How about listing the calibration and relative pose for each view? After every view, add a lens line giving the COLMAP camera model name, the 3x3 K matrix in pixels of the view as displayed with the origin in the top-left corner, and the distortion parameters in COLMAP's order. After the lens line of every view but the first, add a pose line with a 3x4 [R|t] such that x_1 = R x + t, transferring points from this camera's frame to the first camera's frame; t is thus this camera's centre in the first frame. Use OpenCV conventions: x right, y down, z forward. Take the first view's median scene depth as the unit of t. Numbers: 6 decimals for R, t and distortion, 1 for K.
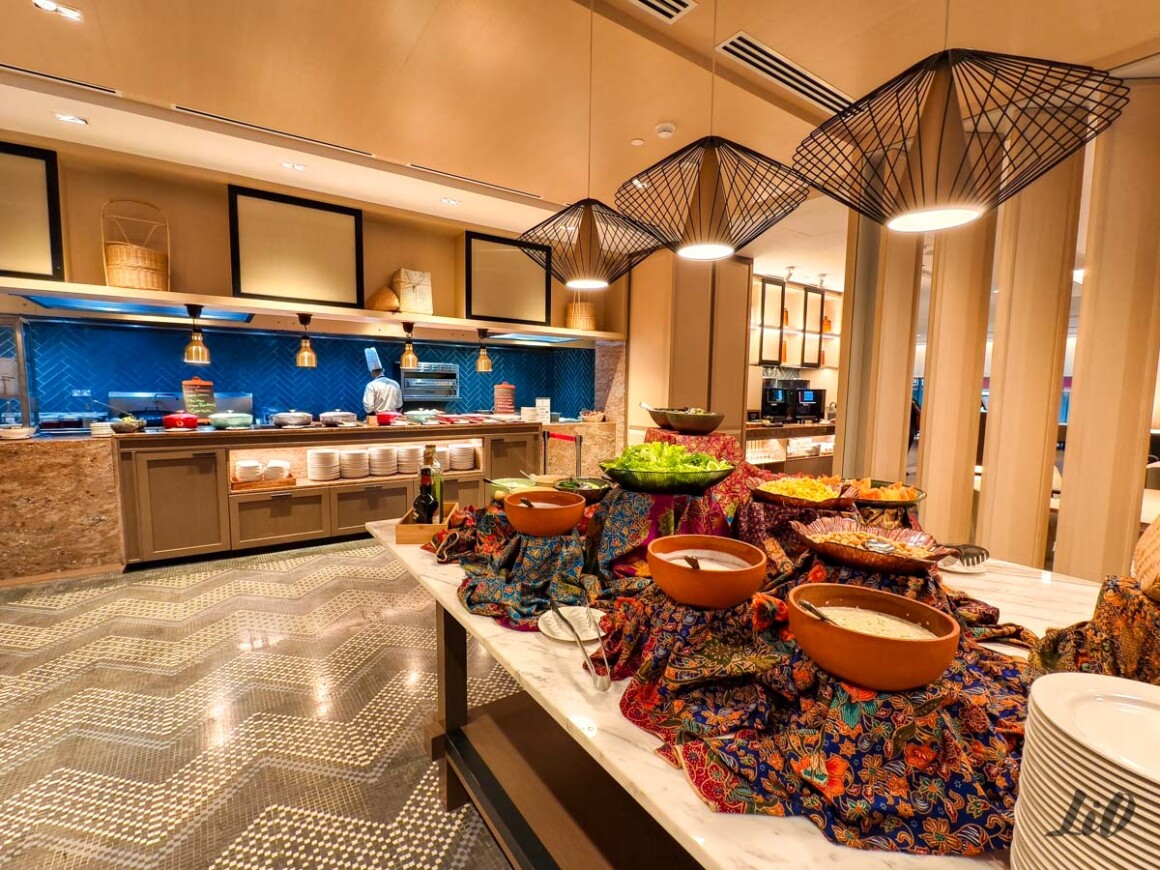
lens RADIAL K [[518.5, 0, 578.0], [0, 518.5, 437.2], [0, 0, 1]] dist [-0.002388, -0.000437]
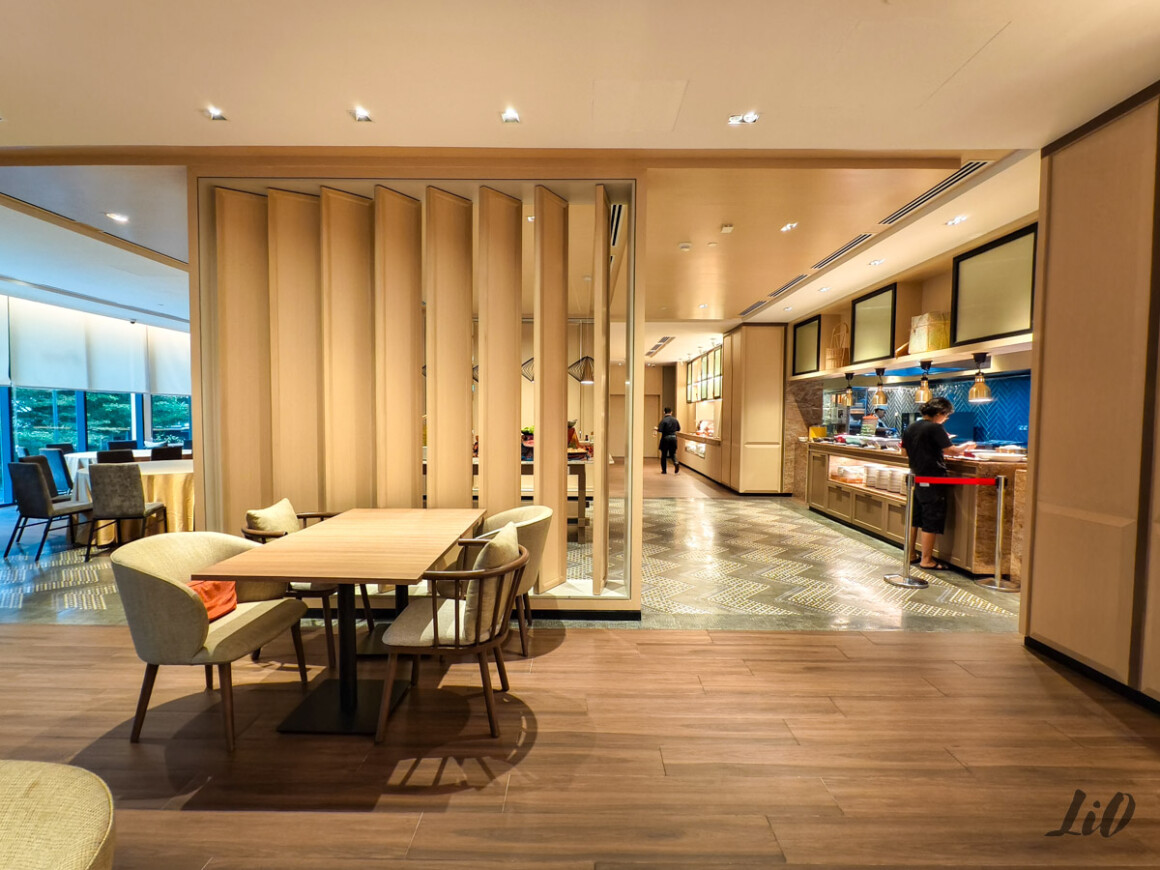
lens RADIAL K [[518.5, 0, 578.7], [0, 518.5, 436.1], [0, 0, 1]] dist [-0.002388, -0.000437]
pose [[-0.574476, 0.020796, -0.818258, 1.094634], [-0.086889, 0.992479, 0.086226, -0.101778], [0.813897, 0.120632, -0.568348, 1.136541]]
